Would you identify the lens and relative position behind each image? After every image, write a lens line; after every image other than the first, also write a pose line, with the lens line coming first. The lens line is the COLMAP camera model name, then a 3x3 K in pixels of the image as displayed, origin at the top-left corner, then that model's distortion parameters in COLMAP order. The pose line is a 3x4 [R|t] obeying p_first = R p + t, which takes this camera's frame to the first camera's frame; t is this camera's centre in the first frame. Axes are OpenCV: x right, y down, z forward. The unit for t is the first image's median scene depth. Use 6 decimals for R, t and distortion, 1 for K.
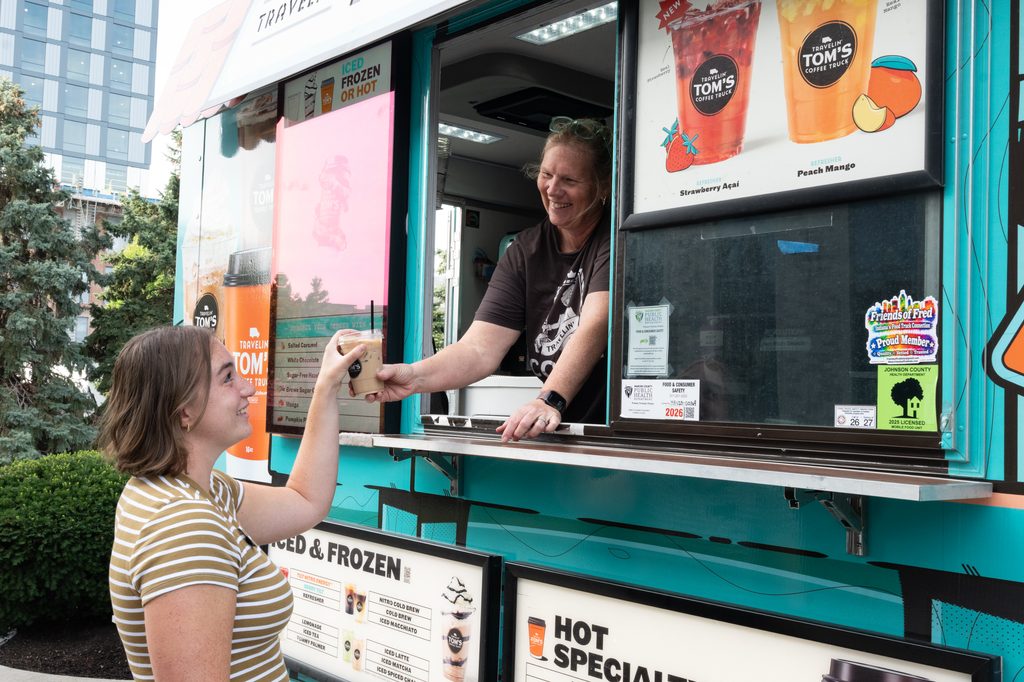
lens RADIAL K [[1056.1, 0, 511.1], [0, 1056.1, 361.2], [0, 0, 1]] dist [-0.000135, -0.002849]
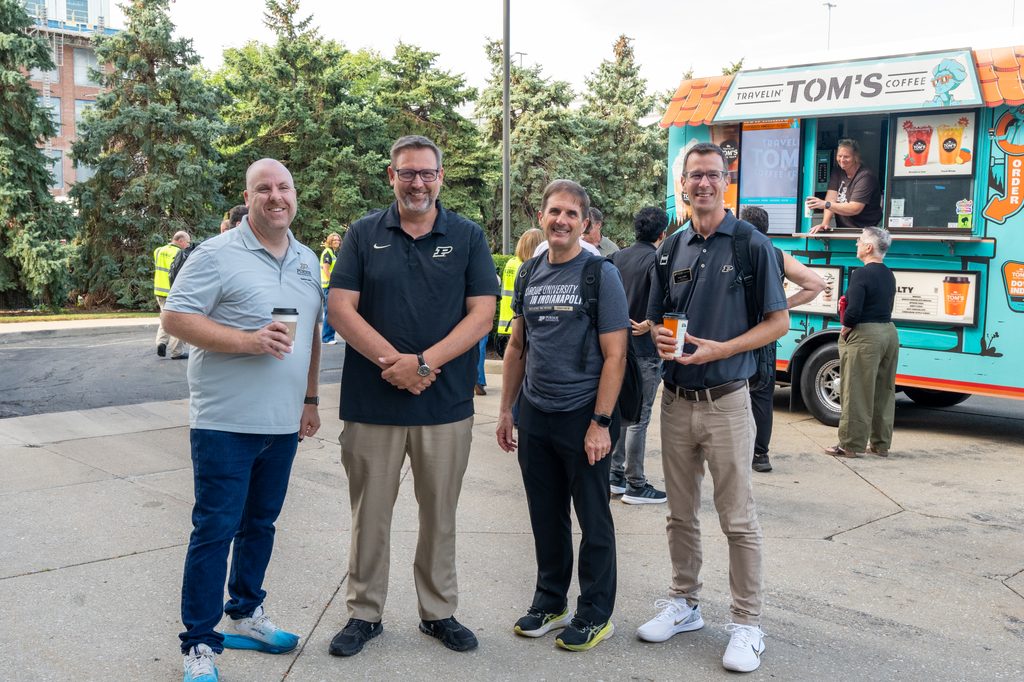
lens RADIAL K [[1056.1, 0, 511.1], [0, 1056.1, 361.2], [0, 0, 1]] dist [-0.000135, -0.002849]
pose [[0.997598, -0.023663, 0.065108, -1.723303], [0.012660, 0.986298, 0.164488, -0.130959], [-0.068108, -0.163268, 0.984228, -3.167128]]
